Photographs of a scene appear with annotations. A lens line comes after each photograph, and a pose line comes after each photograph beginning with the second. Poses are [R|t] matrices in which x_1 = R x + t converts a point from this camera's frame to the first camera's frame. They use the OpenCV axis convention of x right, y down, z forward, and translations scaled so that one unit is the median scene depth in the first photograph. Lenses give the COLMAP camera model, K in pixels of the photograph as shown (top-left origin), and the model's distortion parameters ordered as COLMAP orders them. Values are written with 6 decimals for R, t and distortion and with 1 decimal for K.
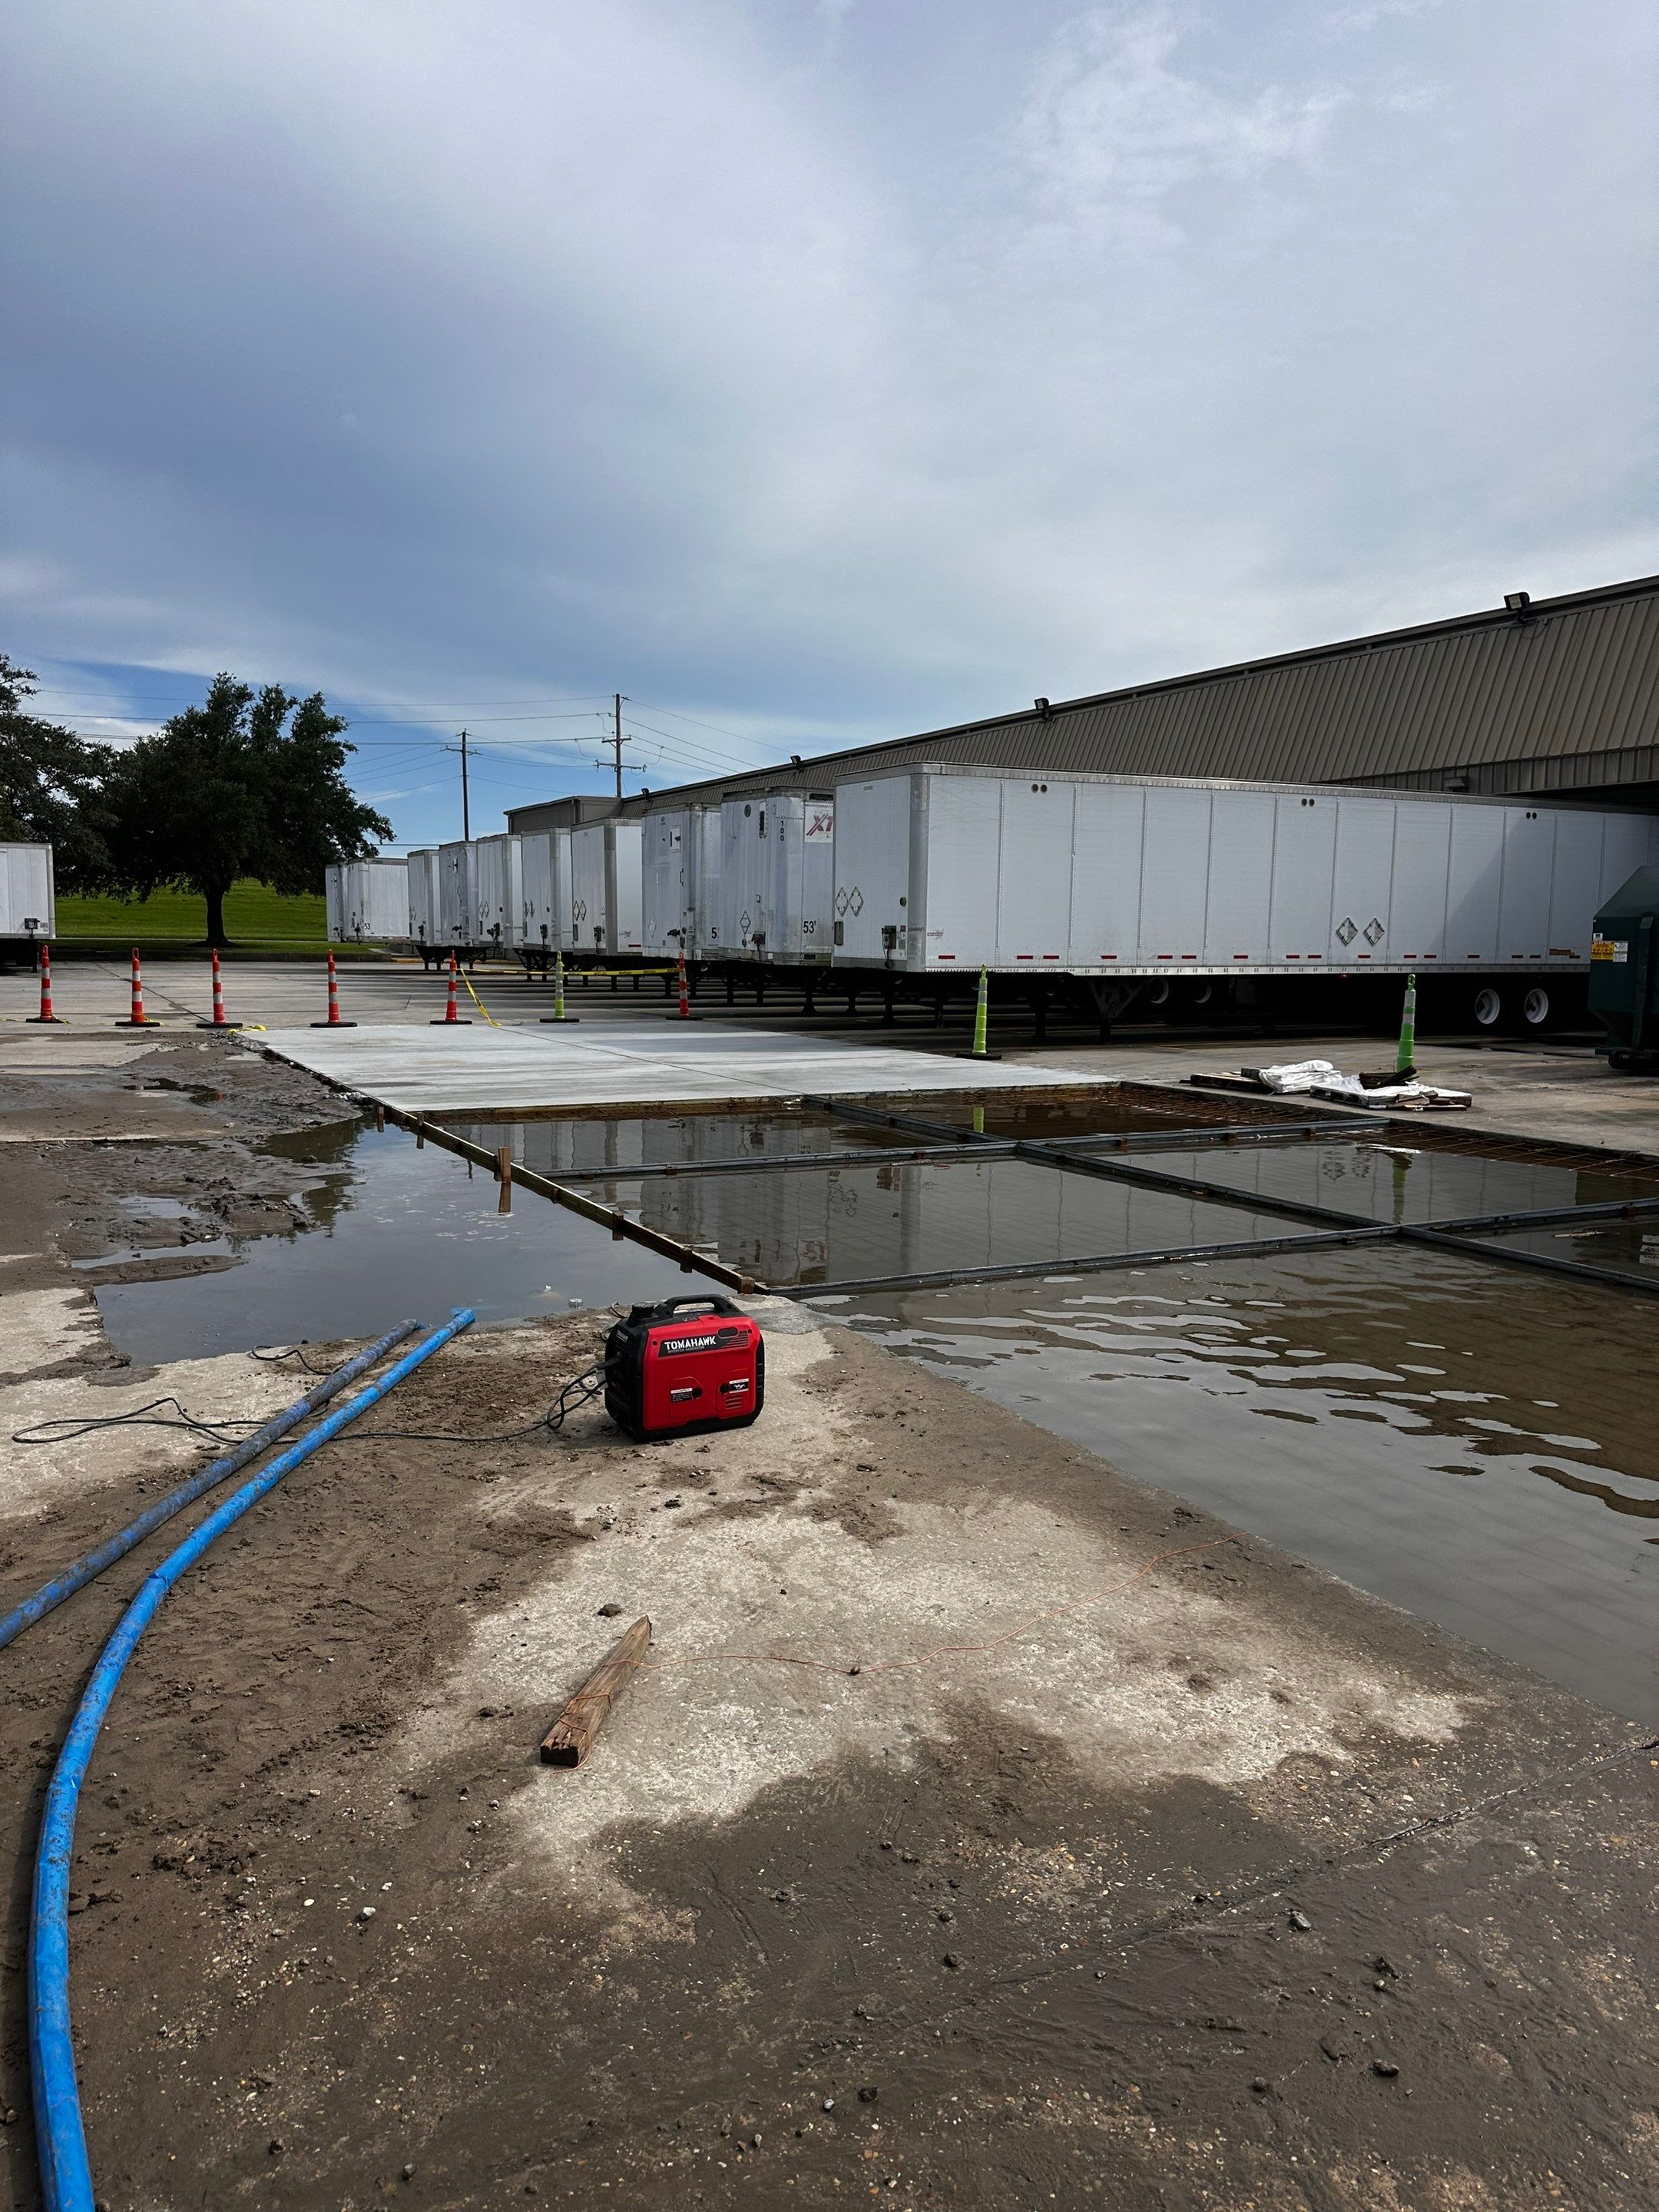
lens RADIAL K [[1565.6, 0, 828.2], [0, 1565.6, 1117.8], [0, 0, 1]] dist [0.064024, -0.066864]
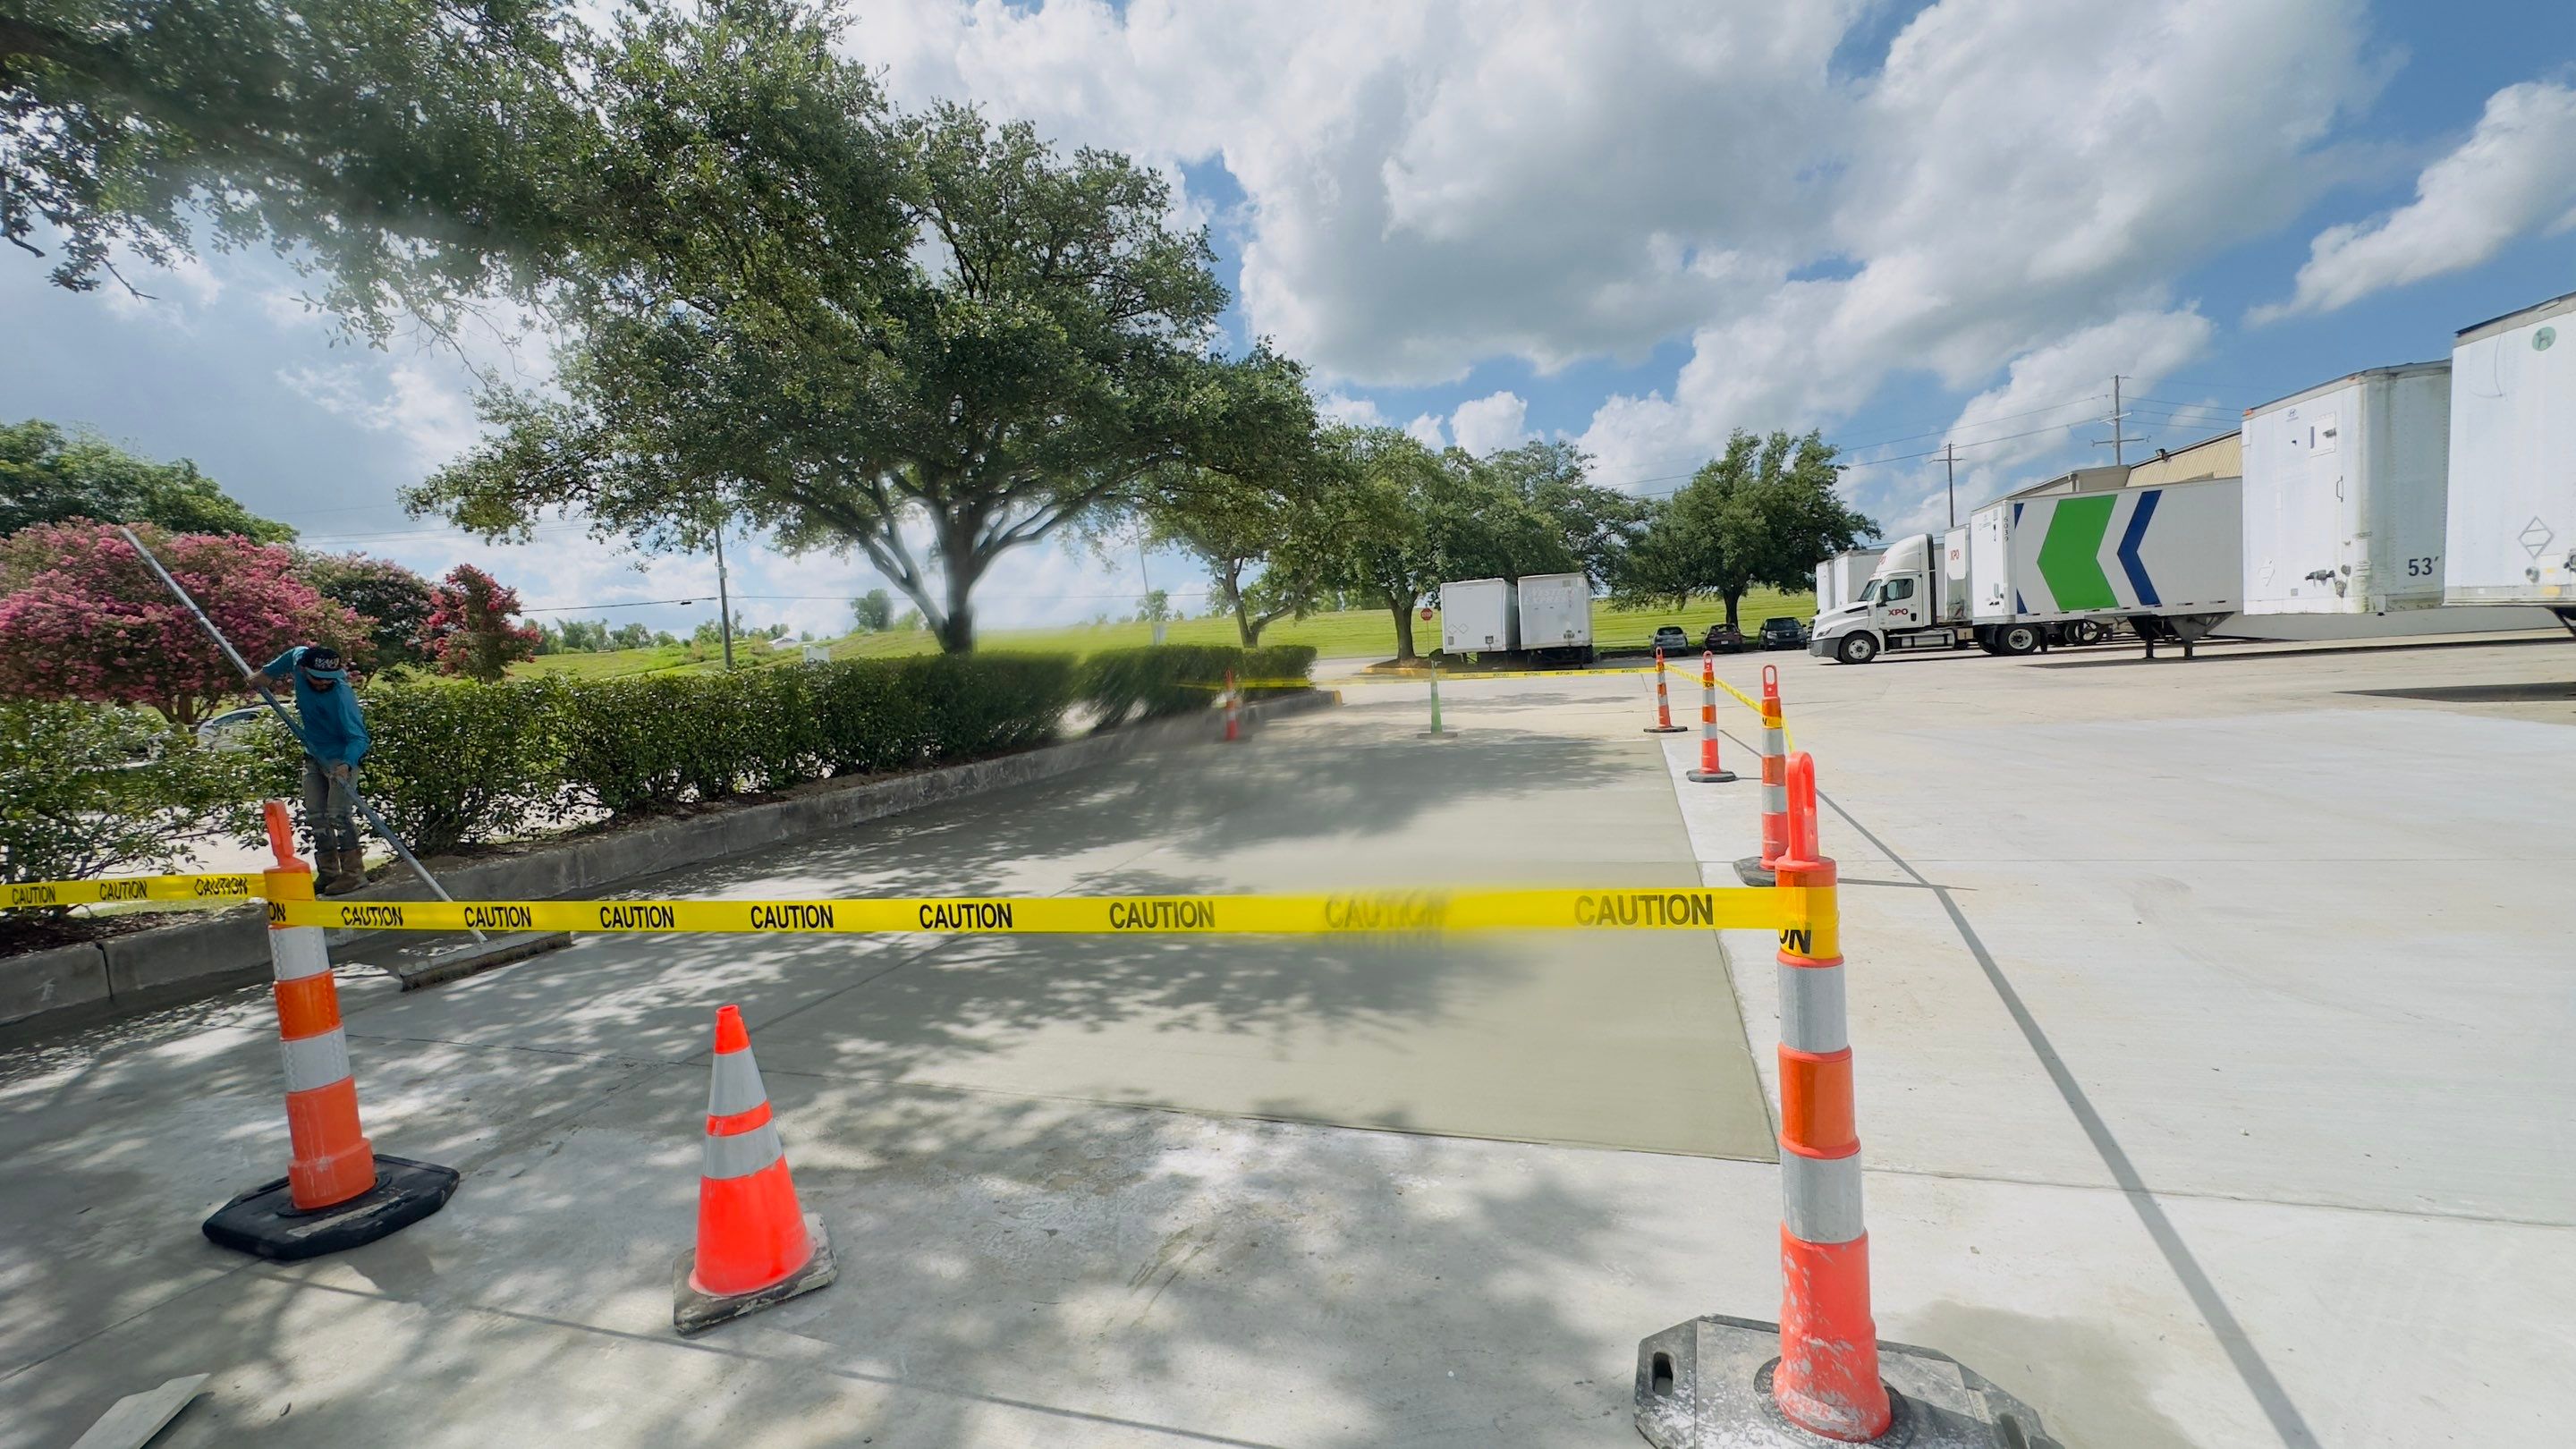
lens RADIAL K [[1022.8, 0, 1290.5], [0, 1022.8, 729.1], [0, 0, 1]] dist [0.003326, 0.000121]
pose [[0.697775, -0.002946, -0.716311, -0.038783], [-0.013209, 0.999769, -0.016979, -0.016452], [0.716196, 0.021309, 0.697574, 0.160859]]
